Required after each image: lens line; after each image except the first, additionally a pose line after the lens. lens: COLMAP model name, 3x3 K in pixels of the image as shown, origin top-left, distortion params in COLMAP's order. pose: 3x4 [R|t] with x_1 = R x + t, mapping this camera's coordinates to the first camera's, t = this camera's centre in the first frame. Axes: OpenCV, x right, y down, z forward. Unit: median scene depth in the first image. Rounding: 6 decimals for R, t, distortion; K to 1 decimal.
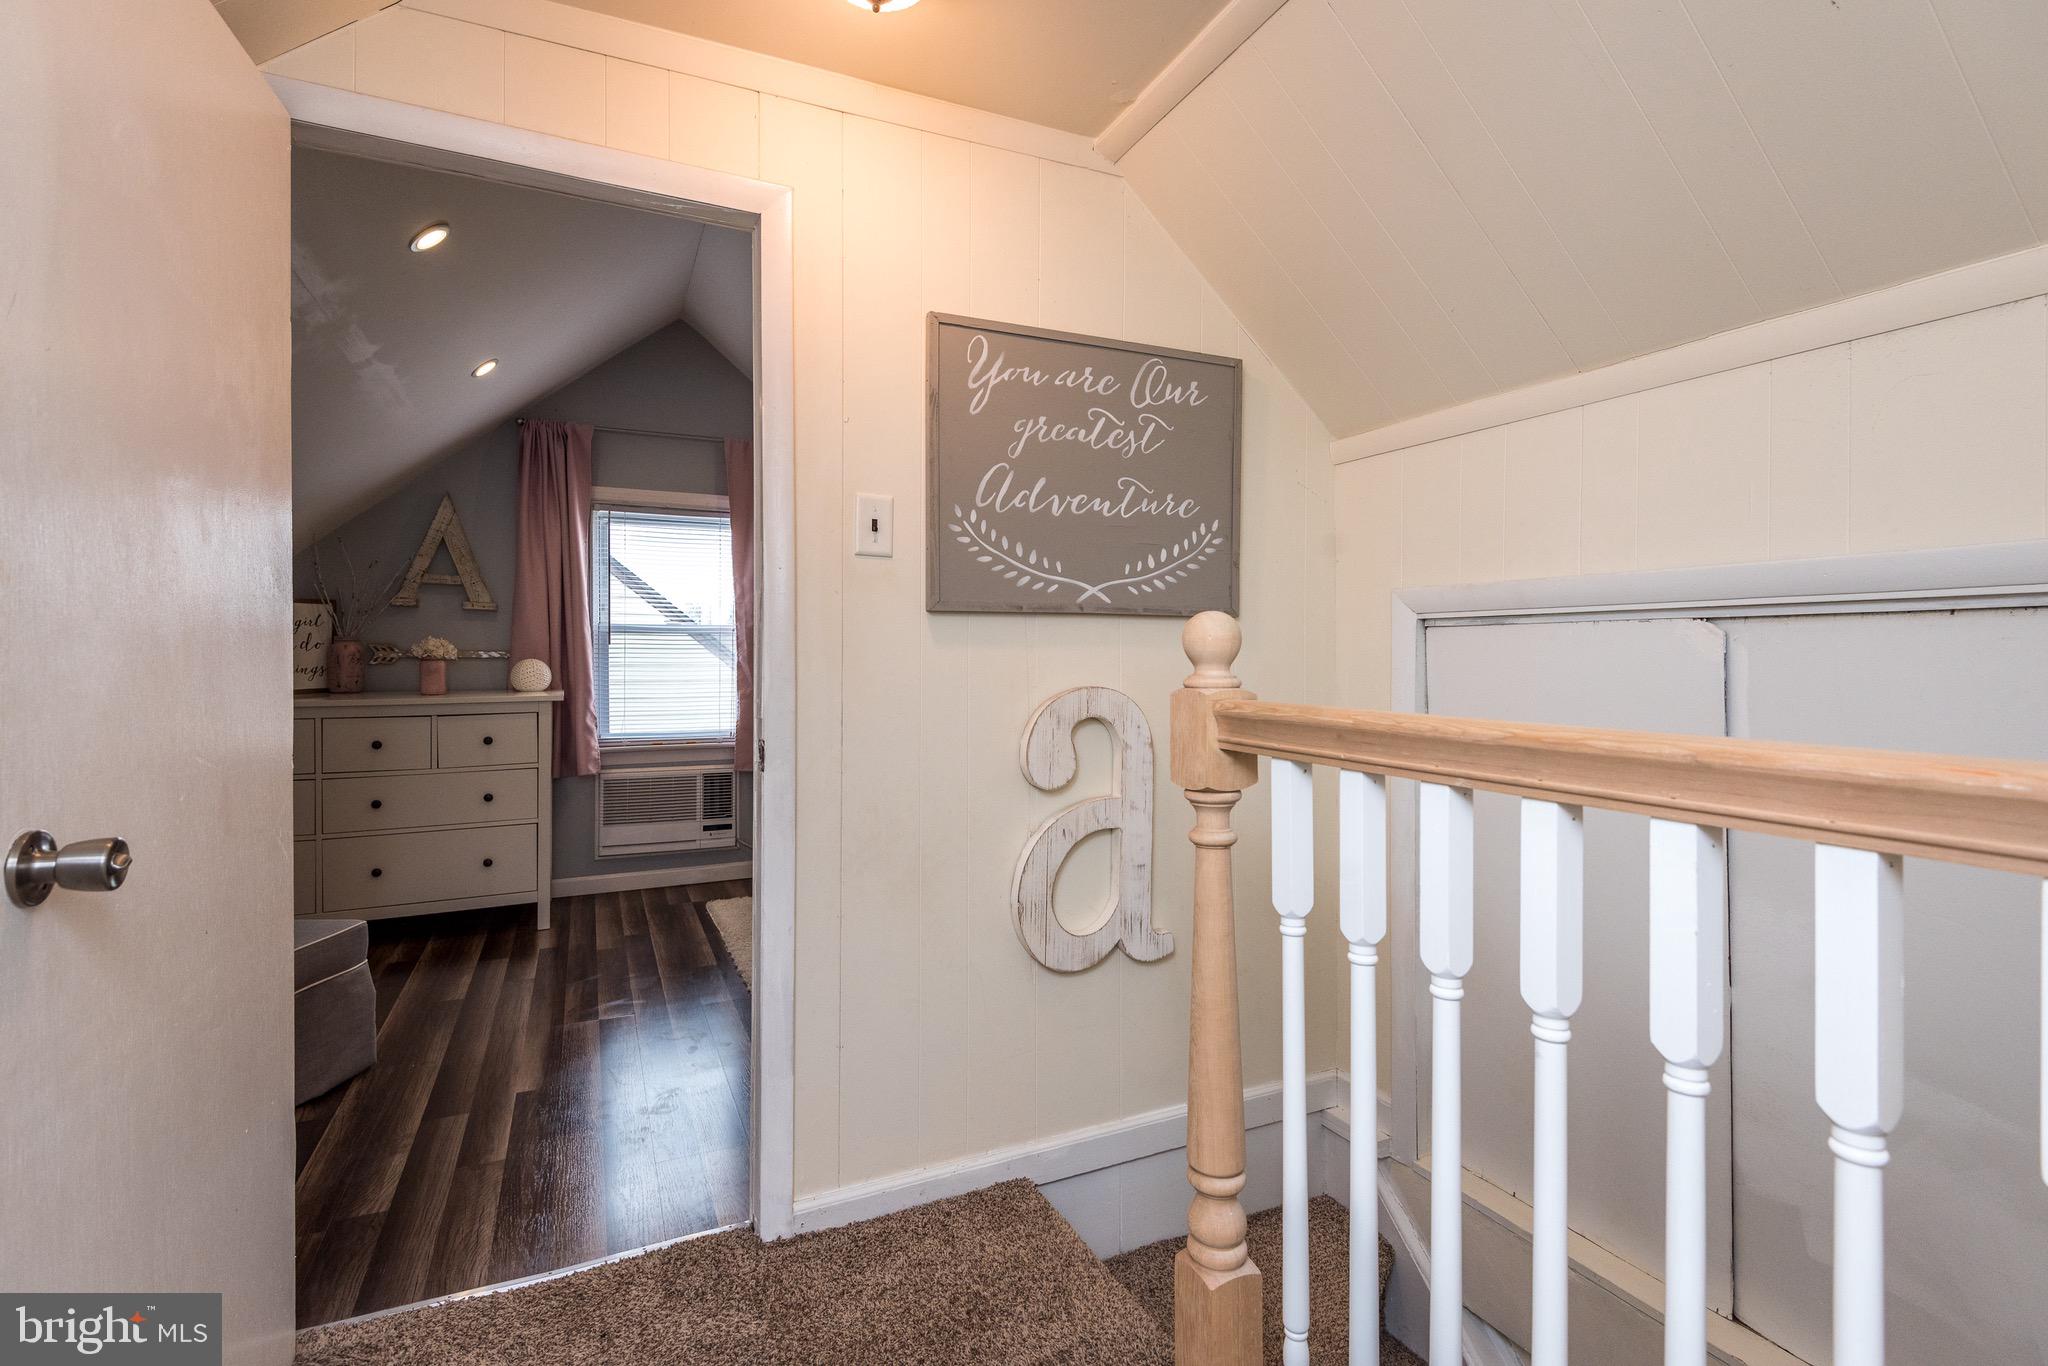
lens RADIAL K [[954.5, 0, 1041.4], [0, 954.5, 680.9], [0, 0, 1]] dist [0.034898, -0.021440]
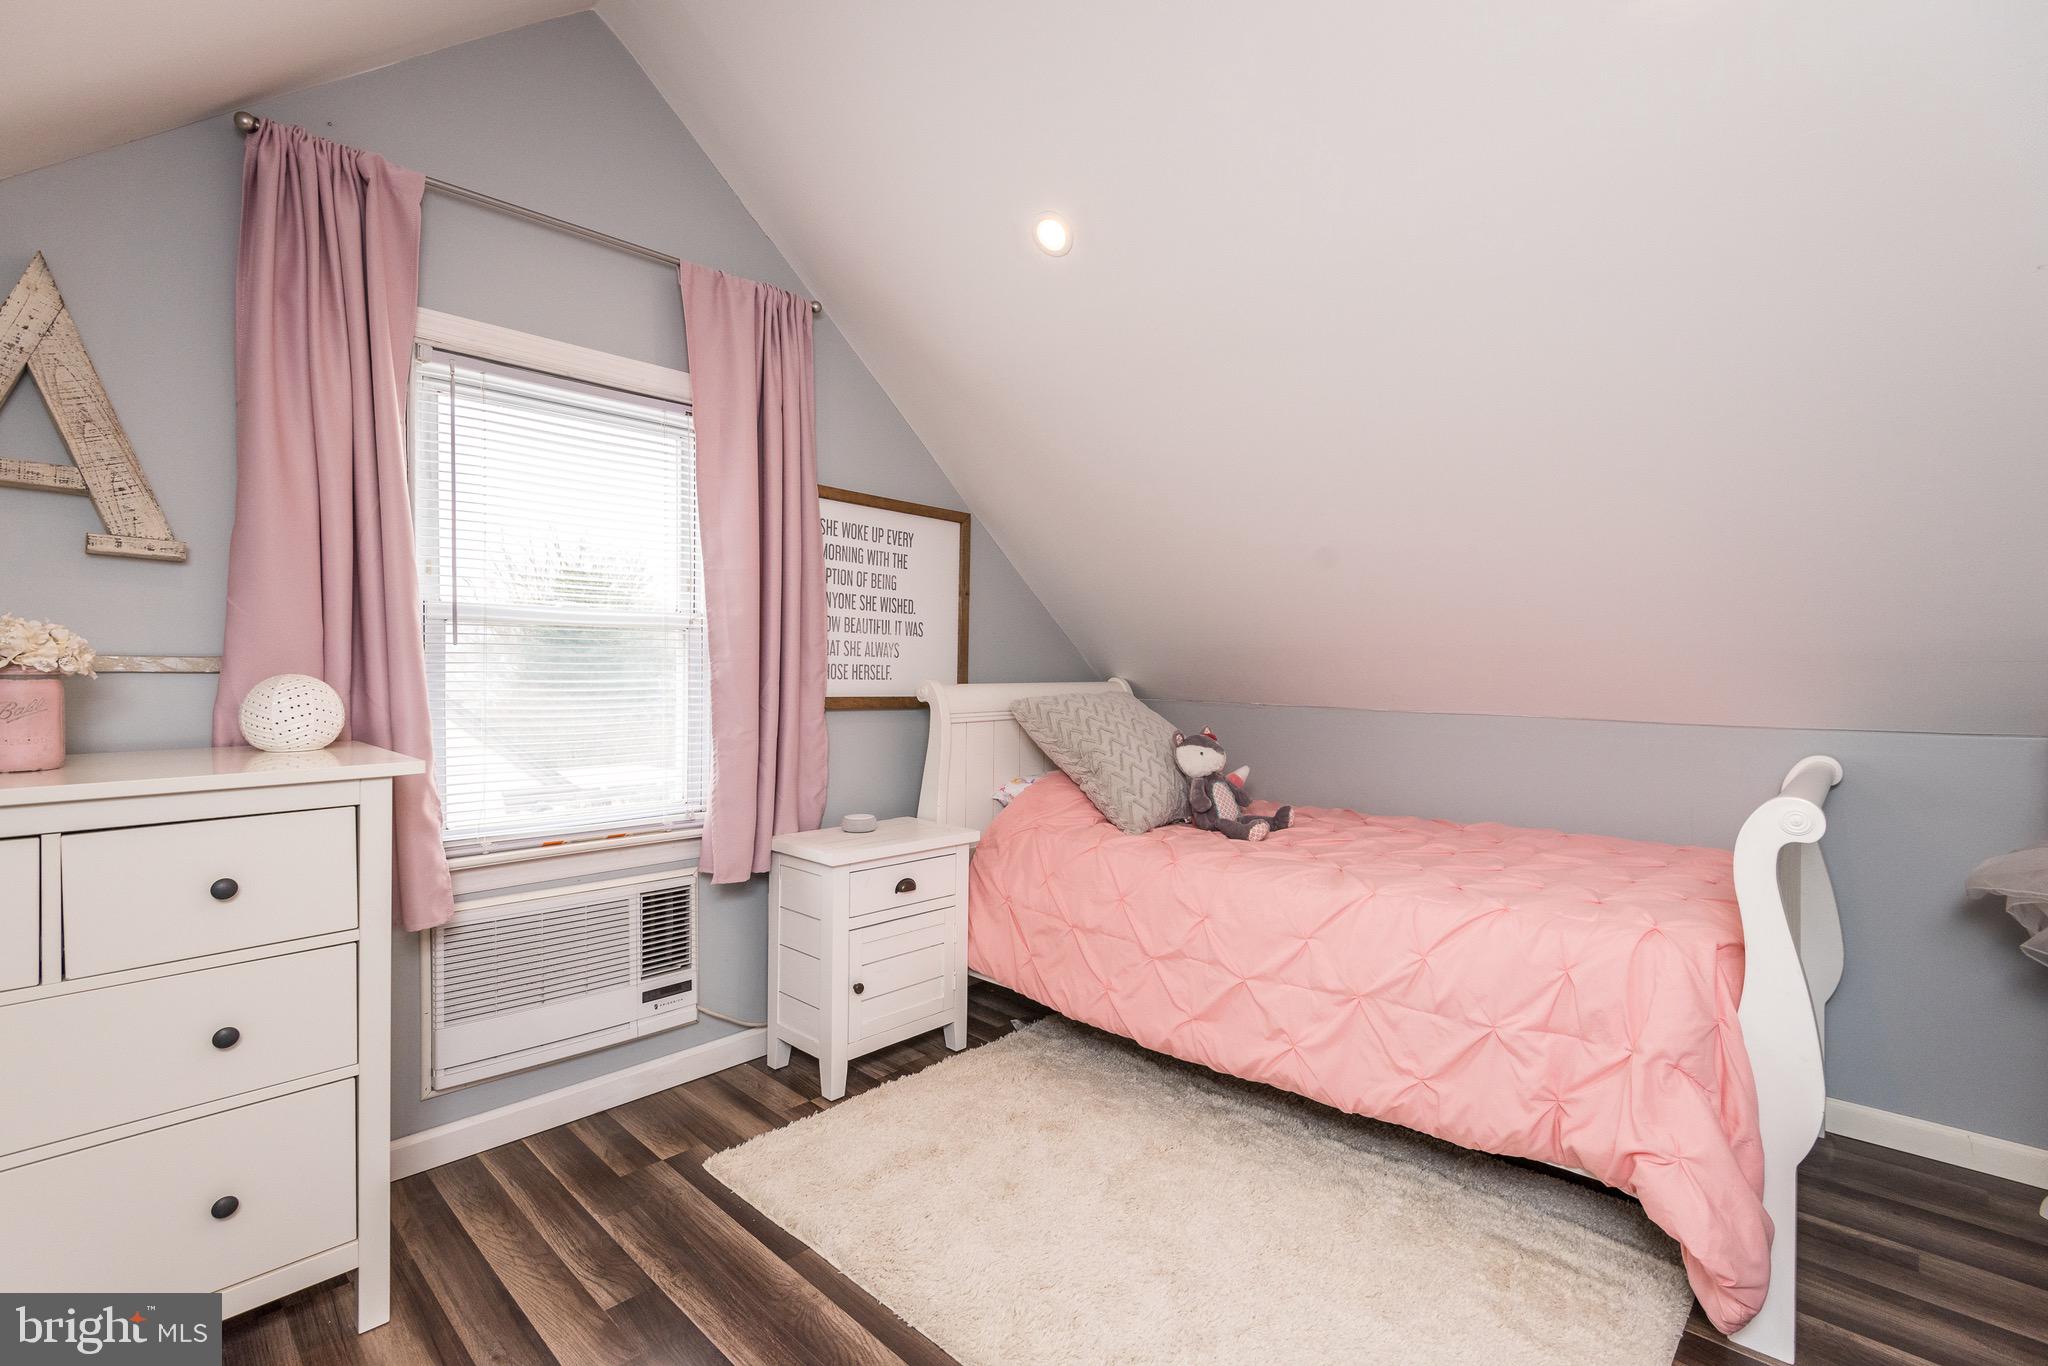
lens RADIAL K [[932.1, 0, 1021.1], [0, 932.1, 704.8], [0, 0, 1]] dist [0.019002, -0.007421]
pose [[0.938219, -0.004864, 0.346007, -0.357187], [0.001855, 0.999958, 0.009027, -0.012180], [-0.346036, -0.007827, 0.938188, 0.475438]]
